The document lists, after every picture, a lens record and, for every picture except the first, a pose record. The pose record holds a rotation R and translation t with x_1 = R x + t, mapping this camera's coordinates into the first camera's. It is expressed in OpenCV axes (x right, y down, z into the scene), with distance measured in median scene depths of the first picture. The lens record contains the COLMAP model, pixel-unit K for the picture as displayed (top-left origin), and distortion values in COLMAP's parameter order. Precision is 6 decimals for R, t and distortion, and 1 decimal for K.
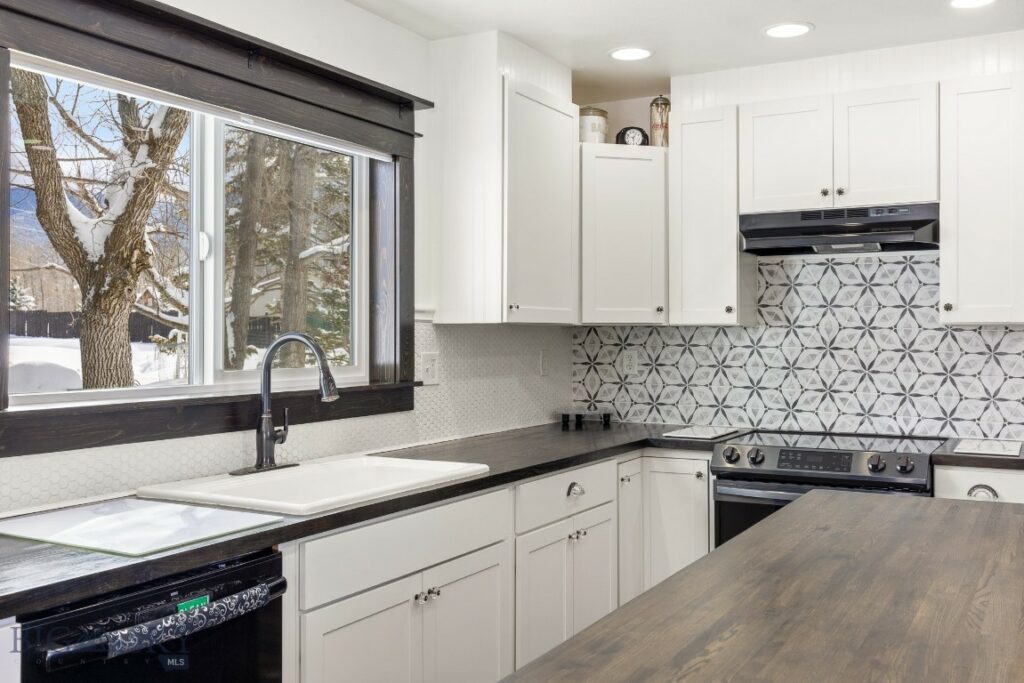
lens RADIAL K [[989.3, 0, 512.0], [0, 989.3, 341.5], [0, 0, 1]] dist [0.002345, 0.004321]
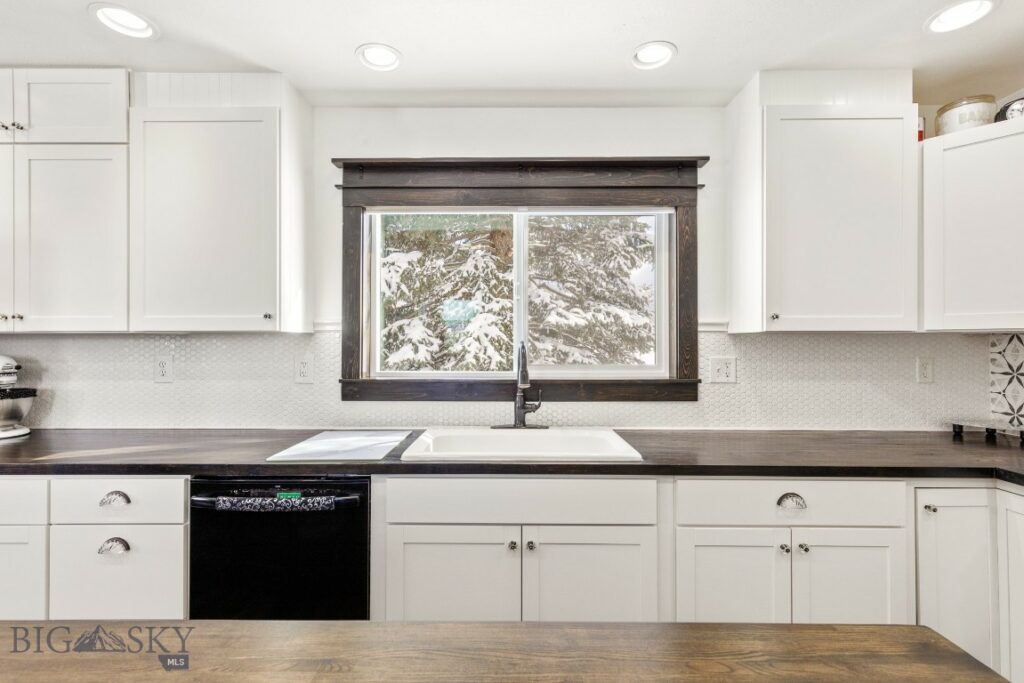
lens RADIAL K [[463.5, 0, 512.0], [0, 463.5, 341.5], [0, 0, 1]] dist [0.009671, -0.000108]
pose [[0.479969, -0.005255, -0.877270, 0.314709], [-0.005943, 0.999940, -0.009241, -0.001384], [0.877265, 0.009649, 0.479909, 0.503818]]
